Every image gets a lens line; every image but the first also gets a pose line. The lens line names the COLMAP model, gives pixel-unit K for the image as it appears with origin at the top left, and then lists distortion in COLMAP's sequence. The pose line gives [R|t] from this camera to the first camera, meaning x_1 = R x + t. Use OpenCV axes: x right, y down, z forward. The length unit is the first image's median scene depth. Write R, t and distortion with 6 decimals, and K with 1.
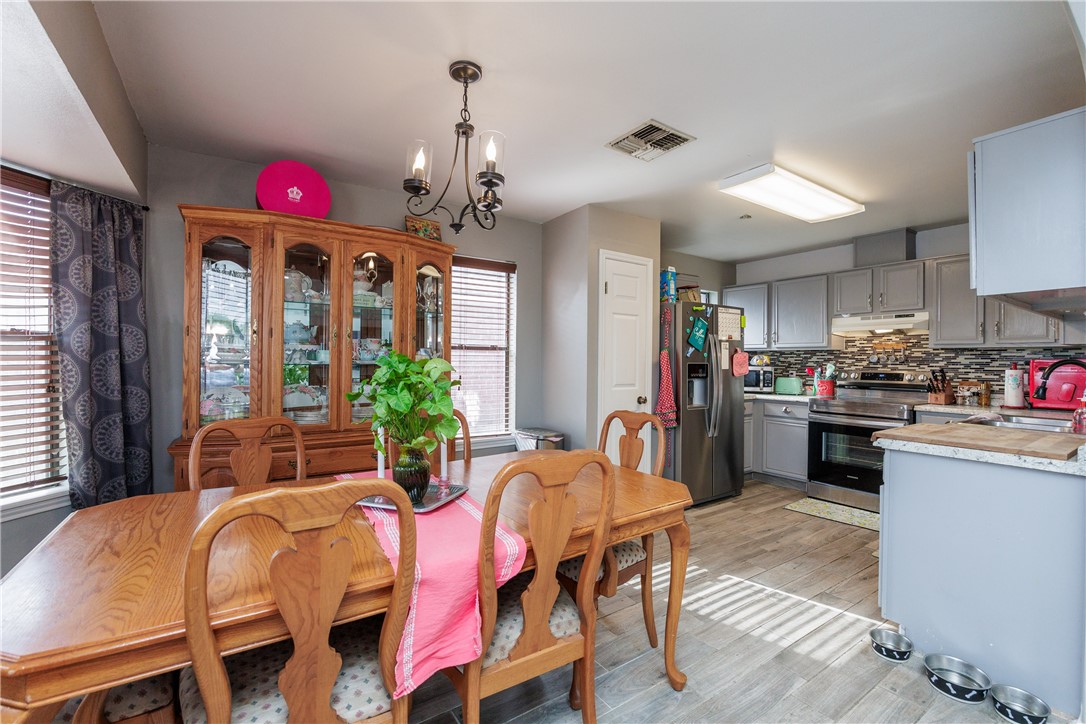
lens RADIAL K [[469.5, 0, 547.8], [0, 469.5, 361.5], [0, 0, 1]] dist [-0.013594, 0.000364]
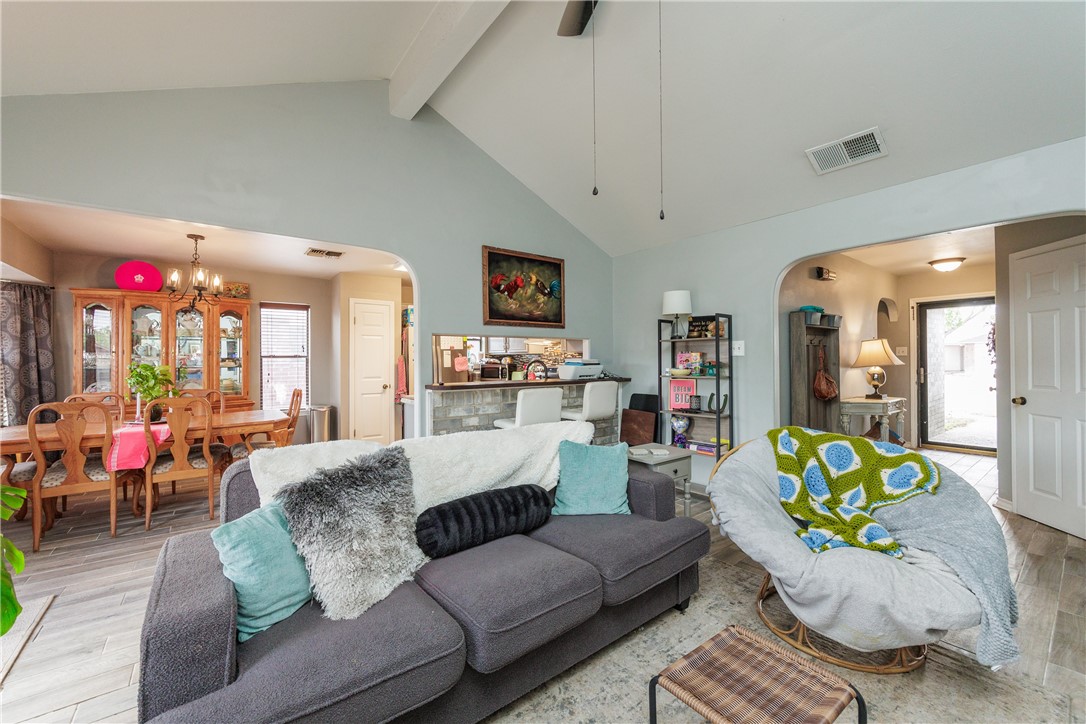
lens RADIAL K [[438.0, 0, 544.7], [0, 438.0, 358.9], [0, 0, 1]] dist [-0.001683, -0.000491]
pose [[0.998103, -0.014464, 0.059850, 0.666371], [0.014757, 0.999881, -0.004460, -0.000452], [-0.059778, 0.005334, 0.998197, -0.582938]]
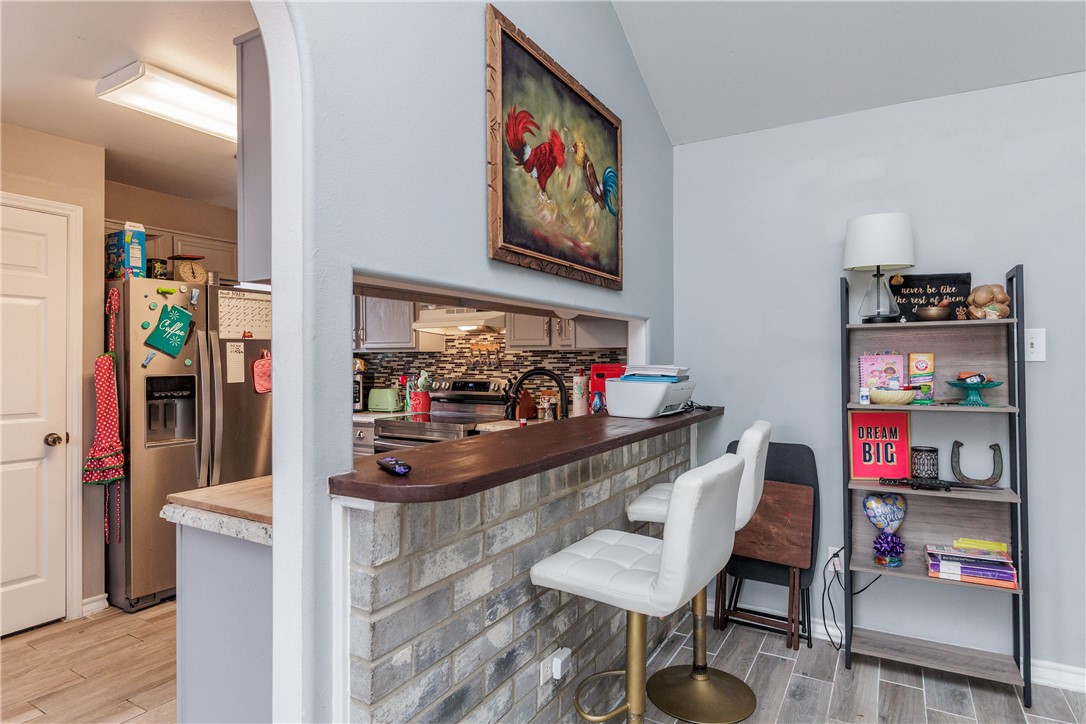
lens RADIAL K [[601.6, 0, 547.2], [0, 601.6, 358.8], [0, 0, 1]] dist [-0.003639, -0.000743]
pose [[0.901741, -0.010090, 0.432159, 0.434852], [0.011268, 0.999937, -0.000164, -0.013409], [-0.432130, 0.005017, 0.901798, 0.032540]]
